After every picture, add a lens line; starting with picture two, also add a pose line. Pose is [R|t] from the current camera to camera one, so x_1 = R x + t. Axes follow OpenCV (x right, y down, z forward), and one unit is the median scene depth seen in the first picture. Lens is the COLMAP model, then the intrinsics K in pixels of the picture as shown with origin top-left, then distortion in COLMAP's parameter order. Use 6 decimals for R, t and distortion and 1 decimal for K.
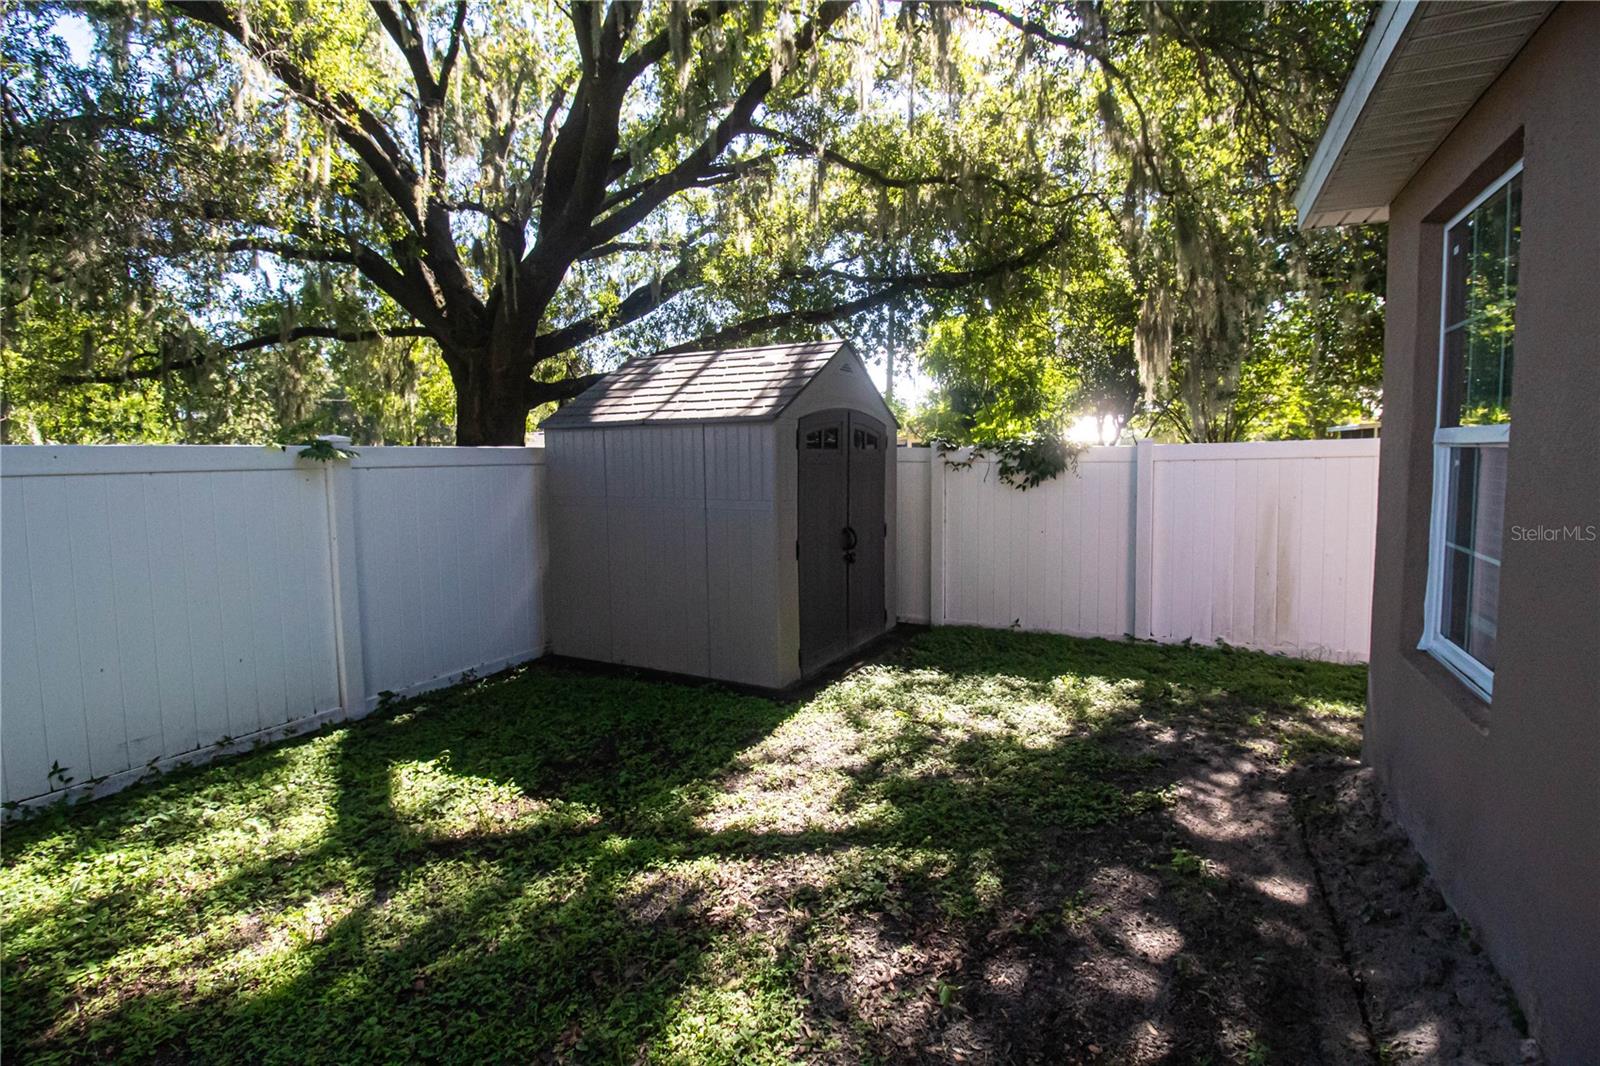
lens RADIAL K [[760.2, 0, 799.6], [0, 760.2, 513.9], [0, 0, 1]] dist [0.003431, -0.011559]
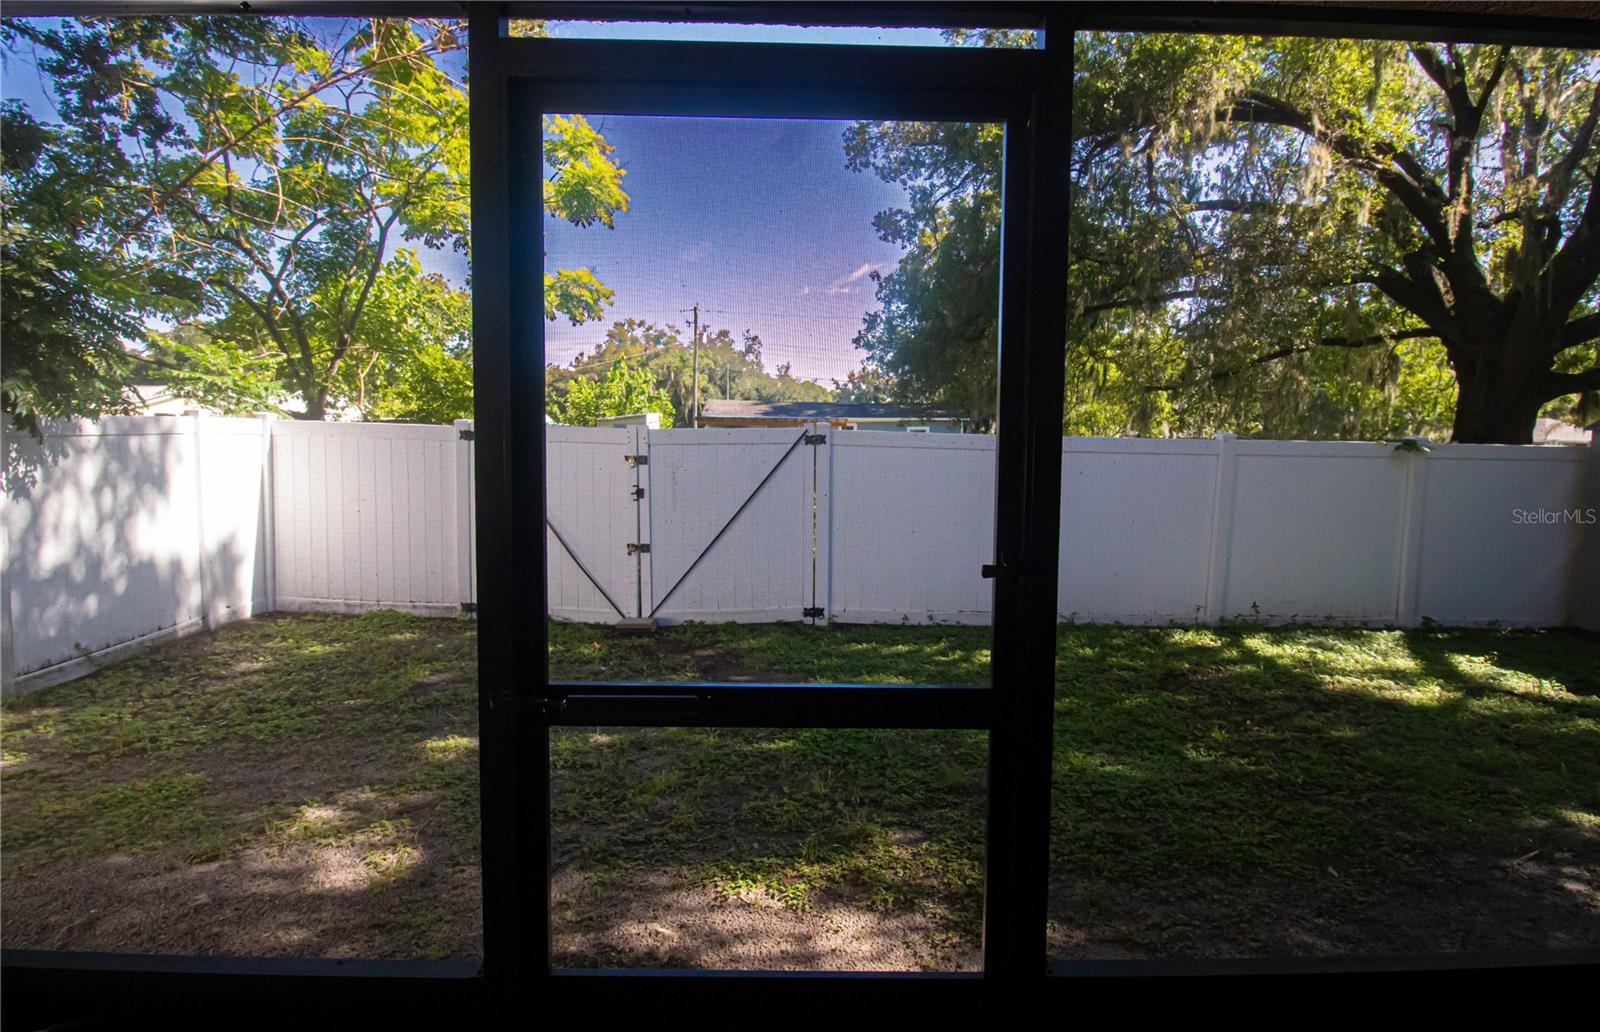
lens RADIAL K [[779.6, 0, 799.6], [0, 779.6, 490.4], [0, 0, 1]] dist [-0.002402, -0.015010]
pose [[0.472173, 0.079468, -0.877916, 0.068840], [-0.092751, 0.994879, 0.040171, 0.022917], [0.876613, 0.062460, 0.477126, -0.336829]]
